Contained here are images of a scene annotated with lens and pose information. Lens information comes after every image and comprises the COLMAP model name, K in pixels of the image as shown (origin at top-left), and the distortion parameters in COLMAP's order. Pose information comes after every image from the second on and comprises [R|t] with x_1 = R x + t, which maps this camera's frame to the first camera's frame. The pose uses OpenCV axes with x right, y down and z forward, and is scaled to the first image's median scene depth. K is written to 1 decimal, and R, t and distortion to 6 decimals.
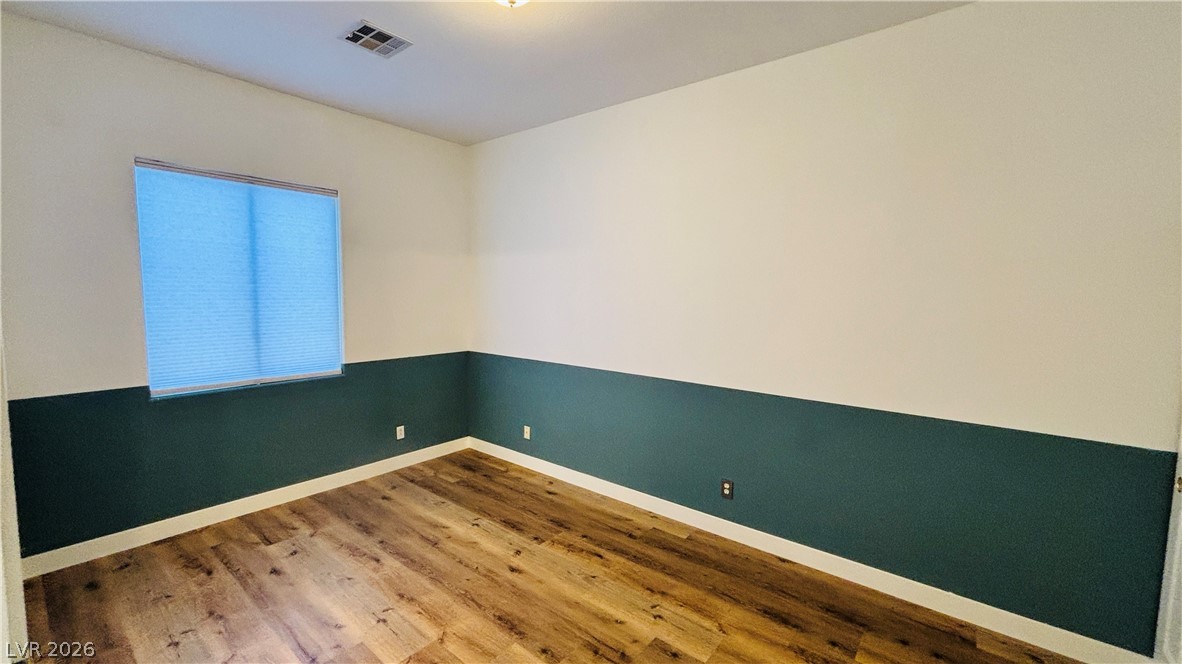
lens RADIAL K [[481.6, 0, 589.6], [0, 481.6, 332.0], [0, 0, 1]] dist [0.001859, 0.000158]
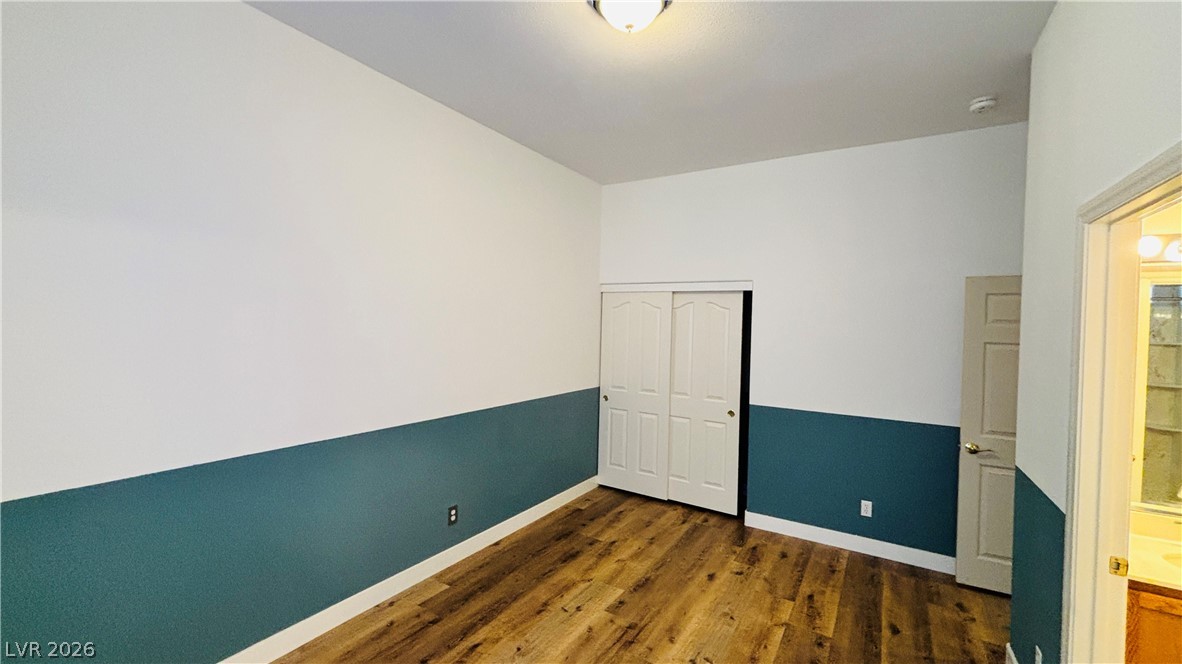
lens RADIAL K [[481.6, 0, 589.6], [0, 481.6, 330.0], [0, 0, 1]] dist [0.001859, 0.000158]
pose [[-0.097795, -0.041283, 0.994350, -0.822635], [0.065033, 0.996739, 0.047778, -0.104481], [-0.993079, 0.069338, -0.094792, 0.874840]]
